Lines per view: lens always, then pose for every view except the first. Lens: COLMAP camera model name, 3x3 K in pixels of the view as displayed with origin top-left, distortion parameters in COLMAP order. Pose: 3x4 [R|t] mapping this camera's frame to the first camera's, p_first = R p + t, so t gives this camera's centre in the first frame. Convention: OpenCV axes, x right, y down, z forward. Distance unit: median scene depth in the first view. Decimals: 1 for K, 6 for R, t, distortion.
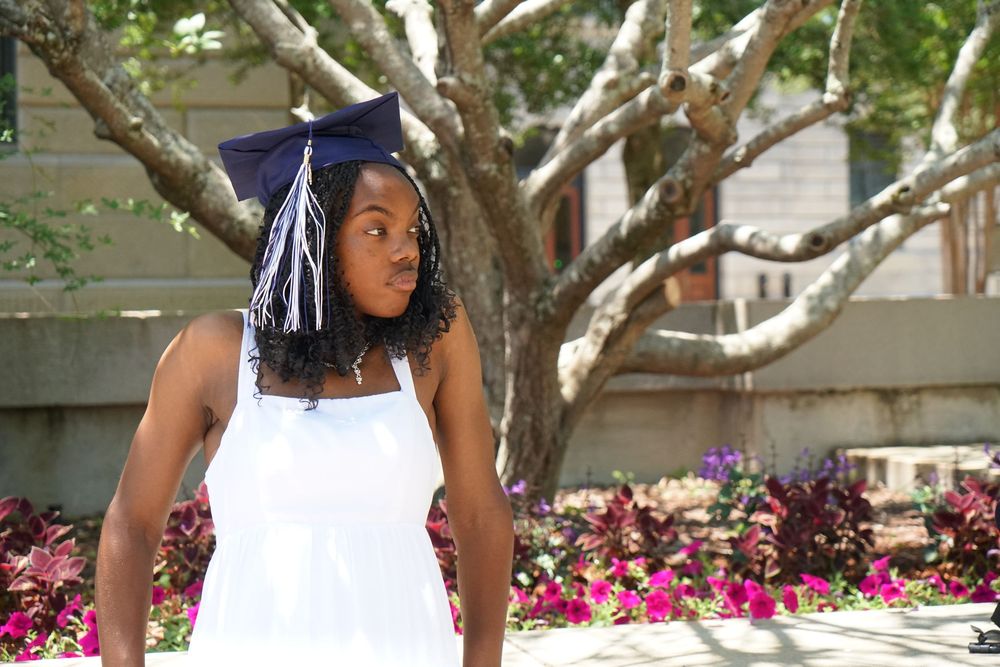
lens RADIAL K [[2021.4, 0, 499.8], [0, 2021.4, 332.1], [0, 0, 1]] dist [-0.090666, 0.000000]
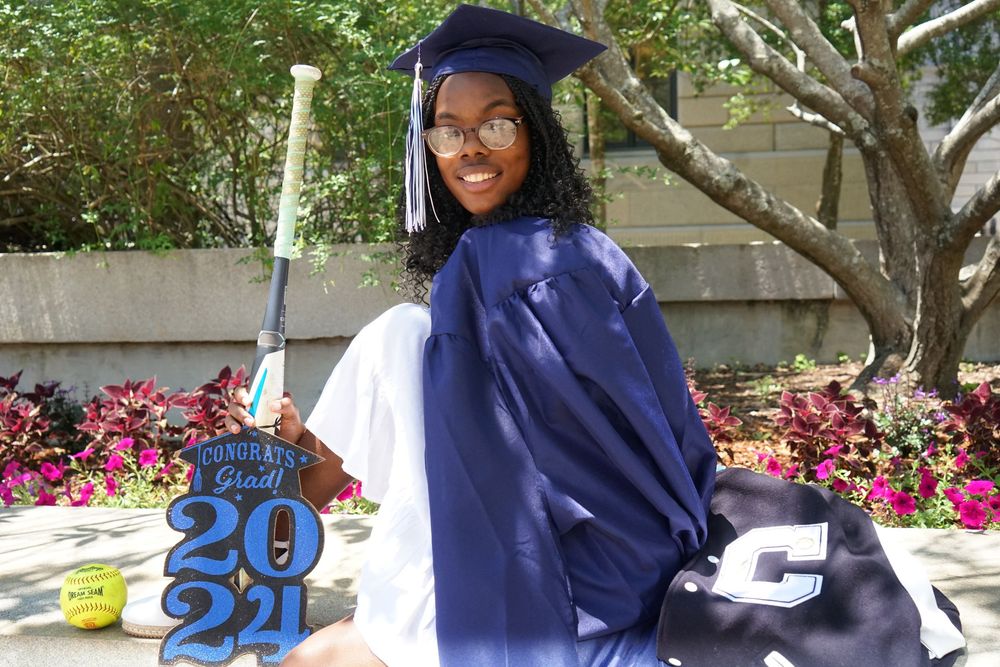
lens RADIAL K [[1043.7, 0, 500.8], [0, 1043.7, 336.4], [0, 0, 1]] dist [0.004776, 0.000000]
pose [[0.902221, 0.026694, -0.430447, 0.055545], [0.007413, 0.996975, 0.077364, -0.002348], [0.431211, -0.072991, 0.899294, 0.246768]]
